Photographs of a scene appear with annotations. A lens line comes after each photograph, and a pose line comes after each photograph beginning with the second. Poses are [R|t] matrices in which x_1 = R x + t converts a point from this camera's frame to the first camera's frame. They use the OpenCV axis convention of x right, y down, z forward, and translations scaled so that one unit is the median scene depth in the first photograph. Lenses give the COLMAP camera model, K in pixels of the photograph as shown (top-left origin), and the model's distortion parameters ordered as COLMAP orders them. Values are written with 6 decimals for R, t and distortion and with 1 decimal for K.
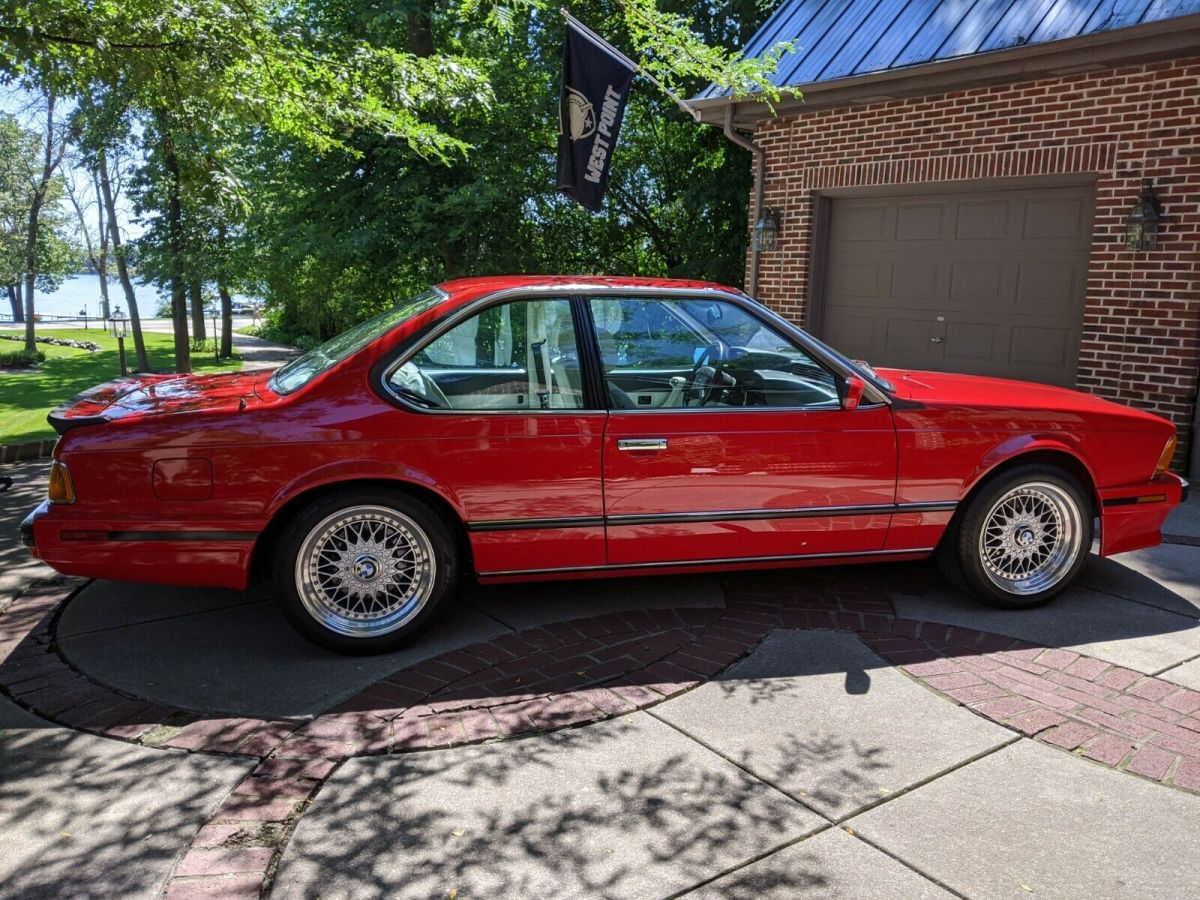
lens RADIAL K [[970.7, 0, 604.5], [0, 970.7, 452.7], [0, 0, 1]] dist [0.022670, -0.030522]
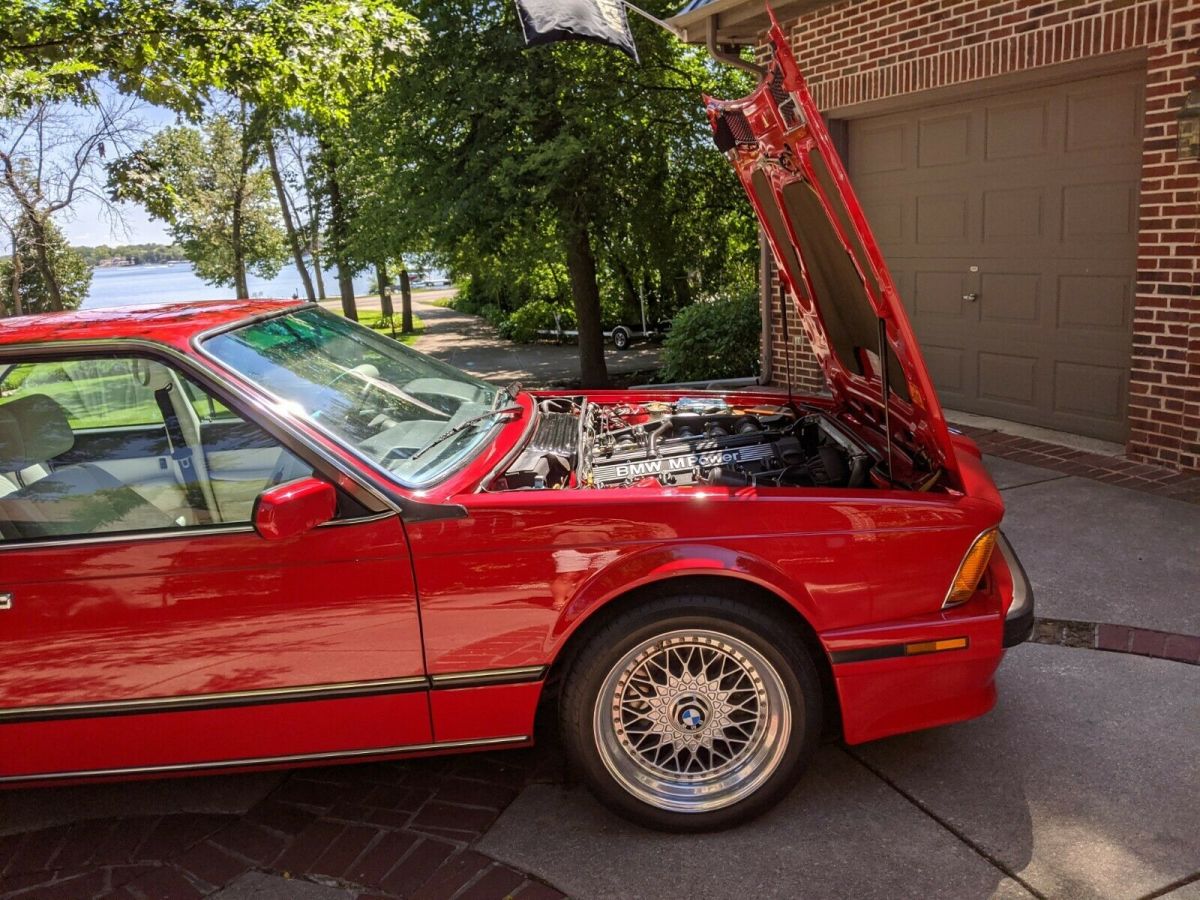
lens RADIAL K [[970.7, 0, 623.4], [0, 970.7, 453.6], [0, 0, 1]] dist [0.022670, -0.030522]
pose [[0.974457, -0.036984, -0.221508, 0.285115], [0.049253, 0.997528, 0.050124, -0.054782], [0.219107, -0.059754, 0.973870, 0.234075]]
